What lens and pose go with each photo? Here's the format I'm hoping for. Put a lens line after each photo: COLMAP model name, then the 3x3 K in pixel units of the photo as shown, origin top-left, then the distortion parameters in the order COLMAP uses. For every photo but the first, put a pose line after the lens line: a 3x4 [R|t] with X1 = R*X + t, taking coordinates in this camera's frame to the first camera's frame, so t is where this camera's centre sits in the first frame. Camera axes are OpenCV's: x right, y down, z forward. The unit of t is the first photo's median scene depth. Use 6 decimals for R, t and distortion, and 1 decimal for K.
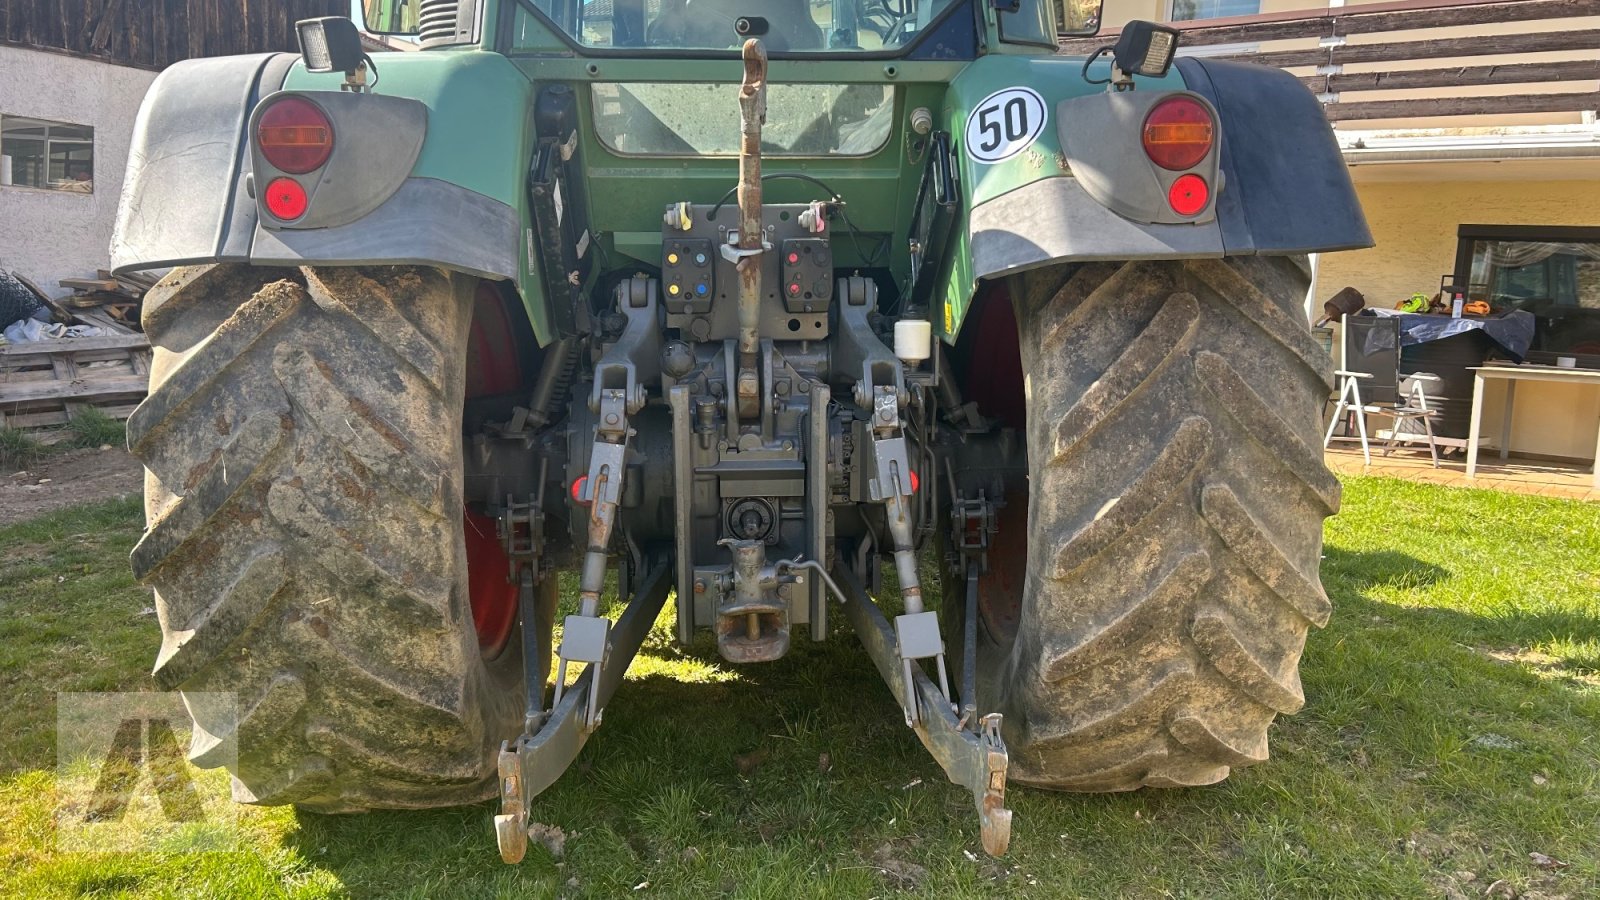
lens RADIAL K [[1200.3, 0, 827.2], [0, 1200.3, 452.0], [0, 0, 1]] dist [0.058087, -0.064119]
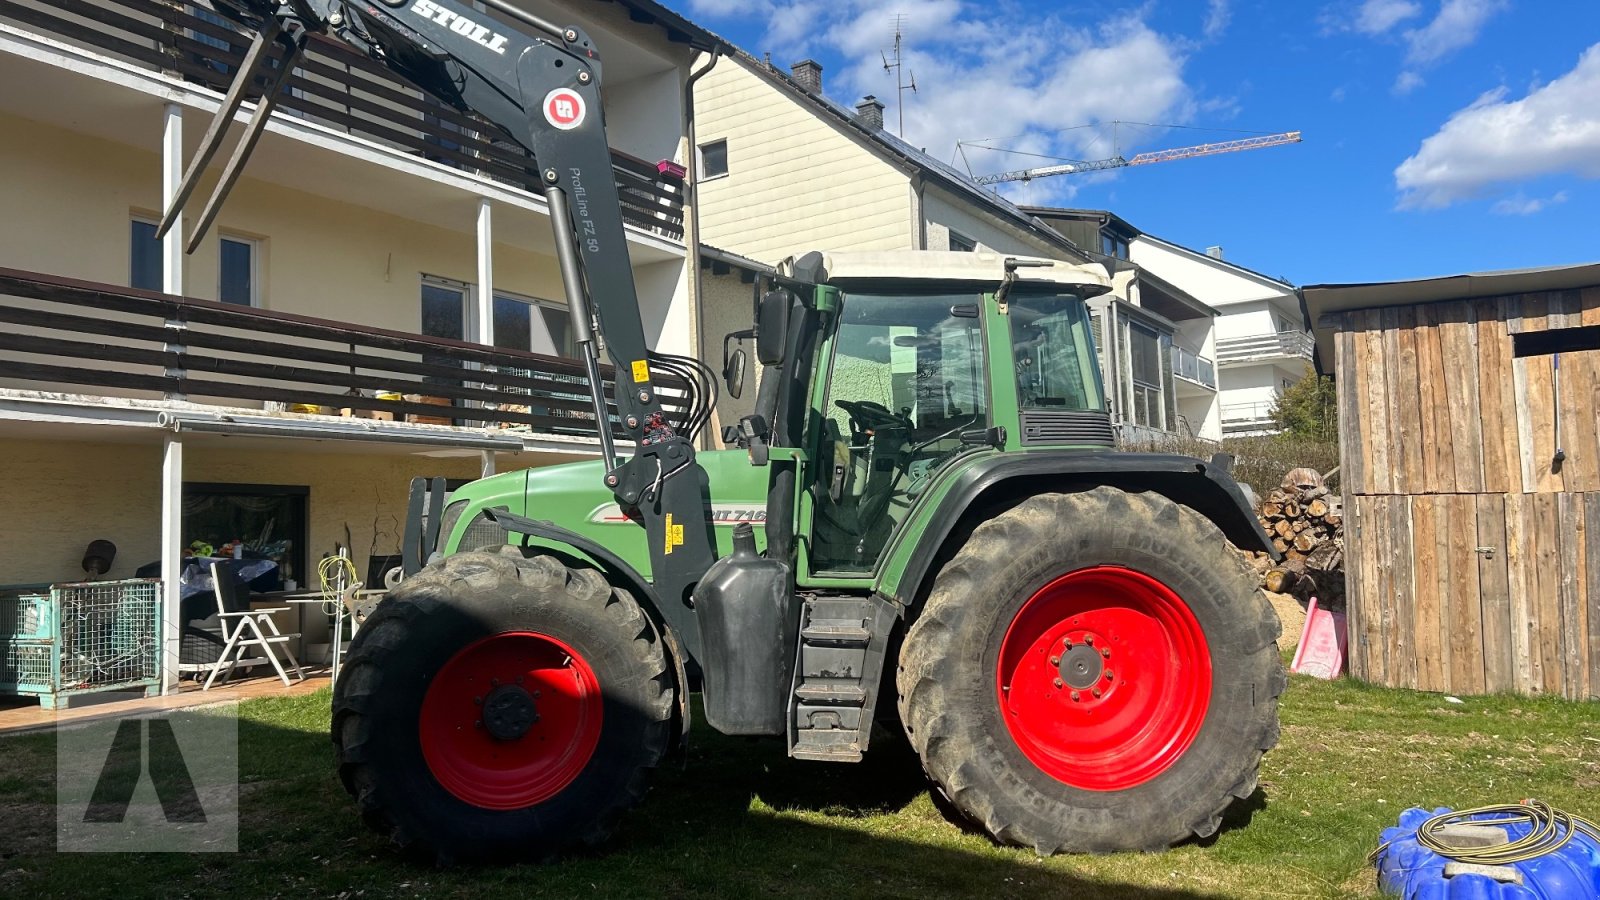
lens RADIAL K [[1218.9, 0, 794.7], [0, 1218.9, 456.0], [0, 0, 1]] dist [0.071229, -0.075534]
pose [[-0.004118, 0.013362, 0.999902, -2.224008], [0.148223, 0.988874, -0.012604, -0.364498], [-0.988945, 0.148156, -0.006053, 1.410594]]
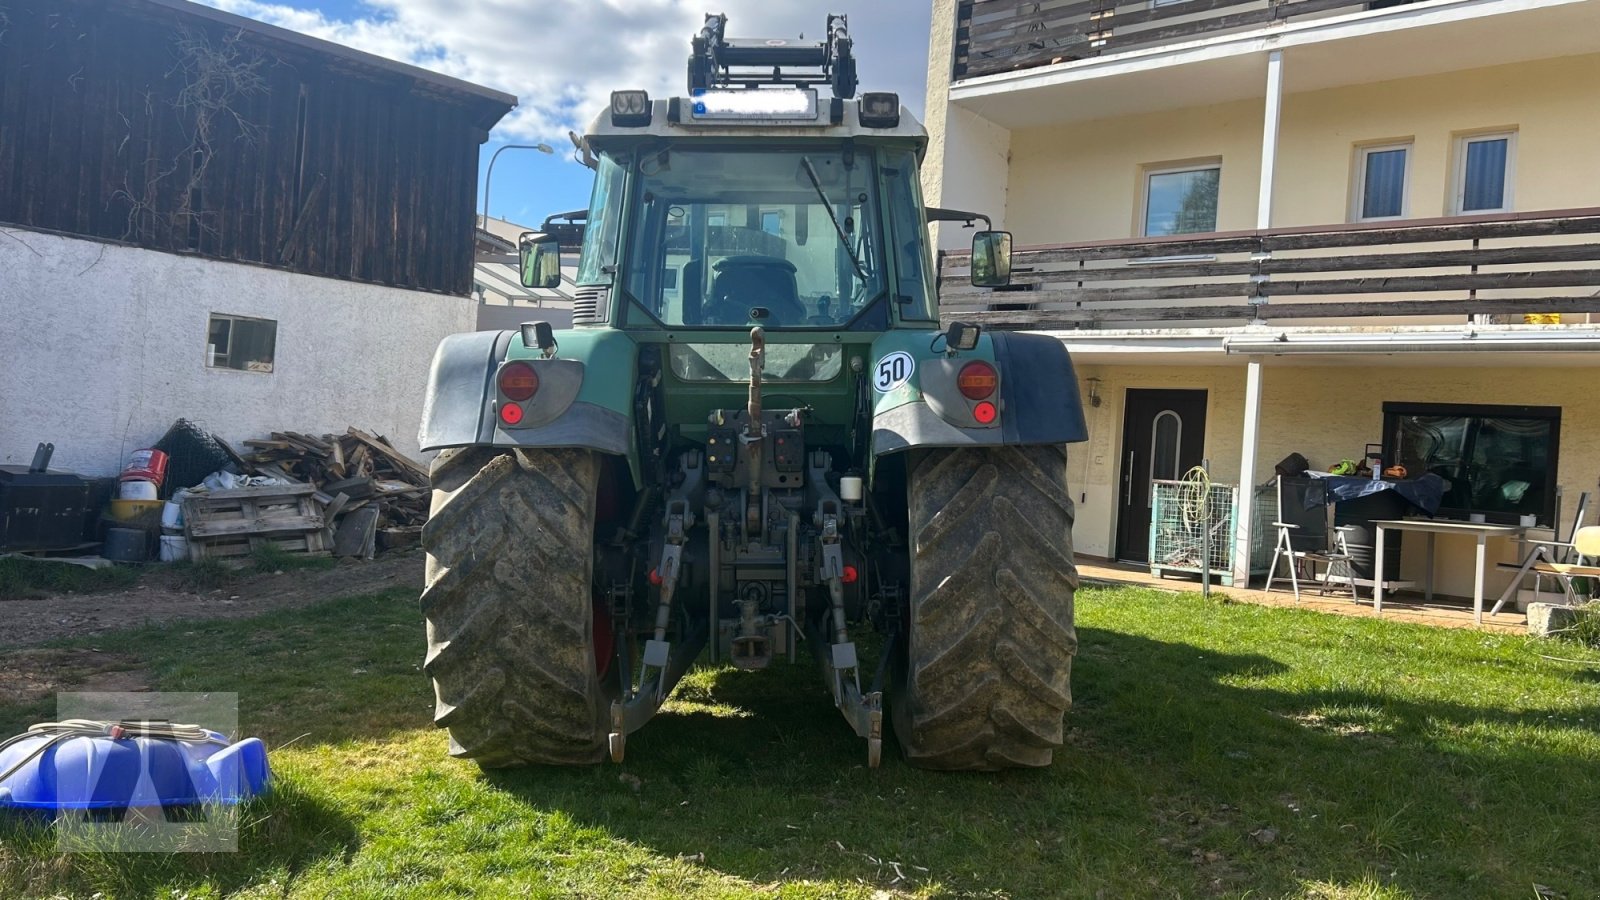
lens RADIAL K [[1218.9, 0, 794.7], [0, 1218.9, 456.0], [0, 0, 1]] dist [0.071229, -0.075534]
pose [[0.996860, 0.006827, -0.078891, 0.134443], [-0.016570, 0.992204, -0.123520, 0.079246], [0.077433, 0.124439, 0.989201, -0.760903]]
